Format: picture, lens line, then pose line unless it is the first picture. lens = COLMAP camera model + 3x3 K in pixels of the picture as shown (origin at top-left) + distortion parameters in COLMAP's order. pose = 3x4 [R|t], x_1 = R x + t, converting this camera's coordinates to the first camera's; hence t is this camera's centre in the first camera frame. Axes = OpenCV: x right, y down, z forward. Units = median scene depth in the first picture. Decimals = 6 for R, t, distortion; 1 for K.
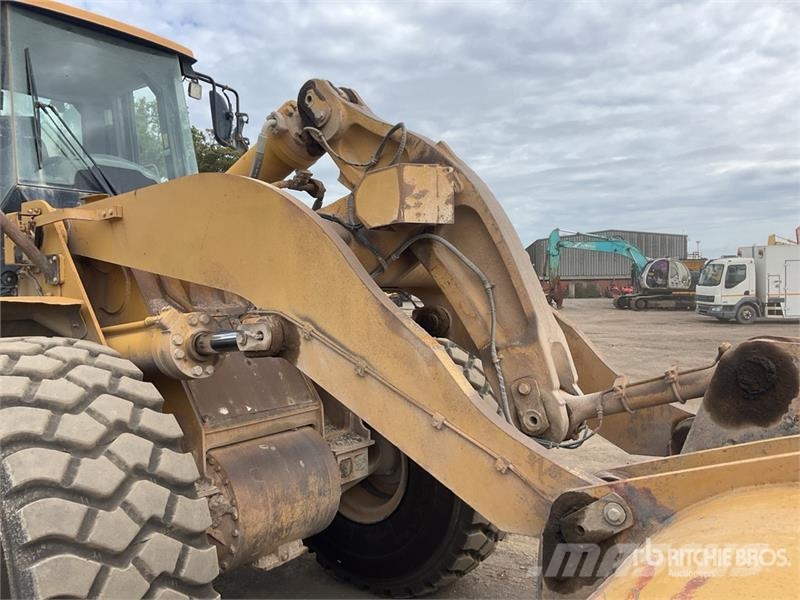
lens RADIAL K [[662.9, 0, 400.0], [0, 662.9, 300.0], [0, 0, 1]] dist [0.062463, -0.119040]
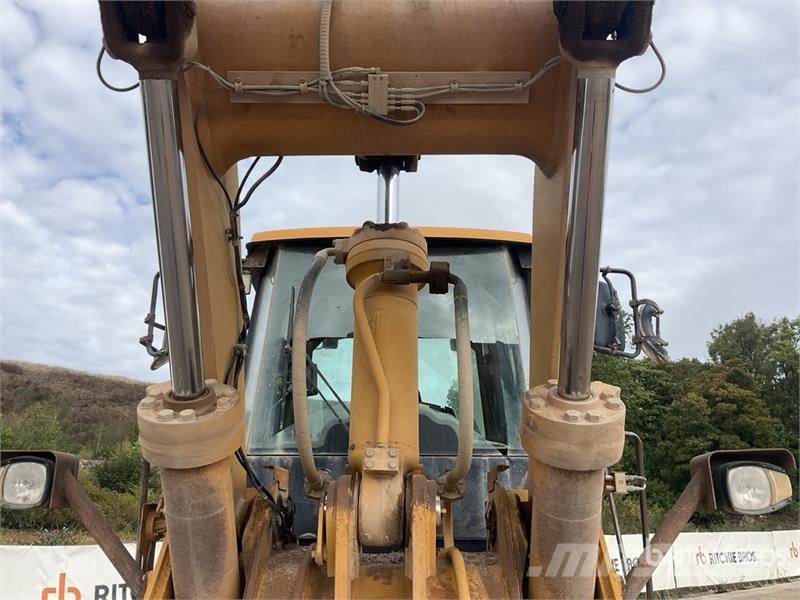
lens RADIAL K [[659.5, 0, 392.8], [0, 659.5, 300.6], [0, 0, 1]] dist [0.081480, -0.149381]
pose [[0.594721, -0.242216, -0.766576, 0.157455], [-0.029377, 0.946348, -0.321810, -0.096994], [0.803395, 0.213907, 0.555698, 0.649811]]
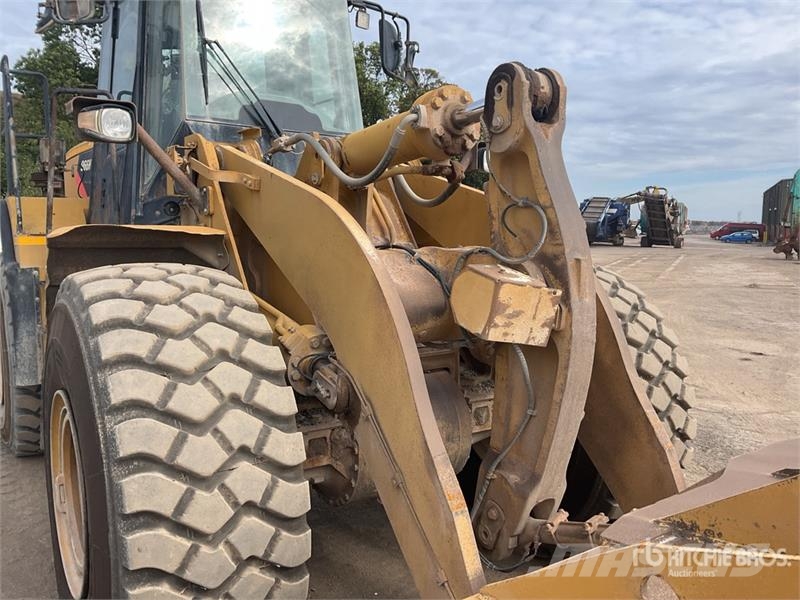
lens RADIAL K [[656.7, 0, 400.0], [0, 656.7, 300.0], [0, 0, 1]] dist [0.072036, -0.122016]
pose [[0.950565, 0.058949, -0.304879, 0.085586], [-0.031180, 0.994973, 0.095166, 0.000757], [0.308957, -0.080956, 0.947624, 0.082730]]
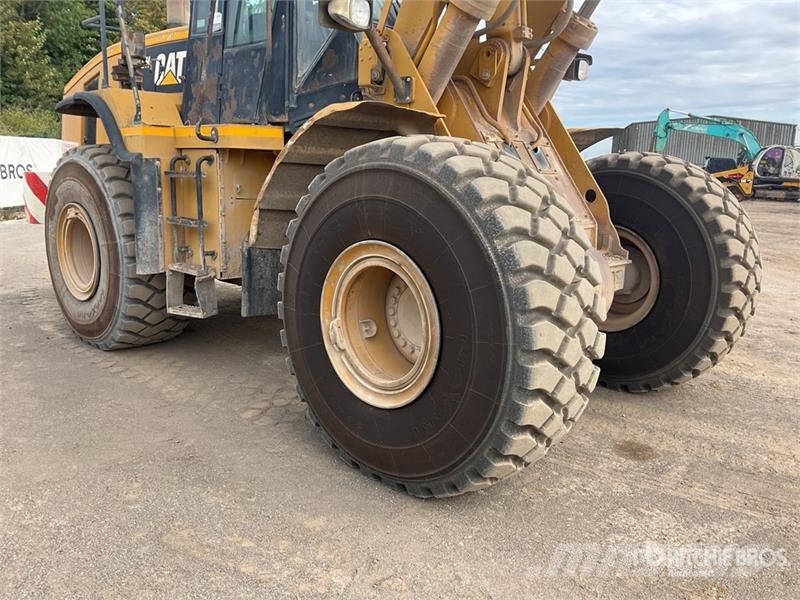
lens RADIAL K [[656.7, 0, 400.0], [0, 656.7, 300.0], [0, 0, 1]] dist [0.072036, -0.122016]
pose [[0.993006, 0.064356, -0.098982, -0.342533], [-0.045880, 0.982826, 0.178740, 0.099291], [0.108785, -0.172949, 0.978905, -0.195382]]
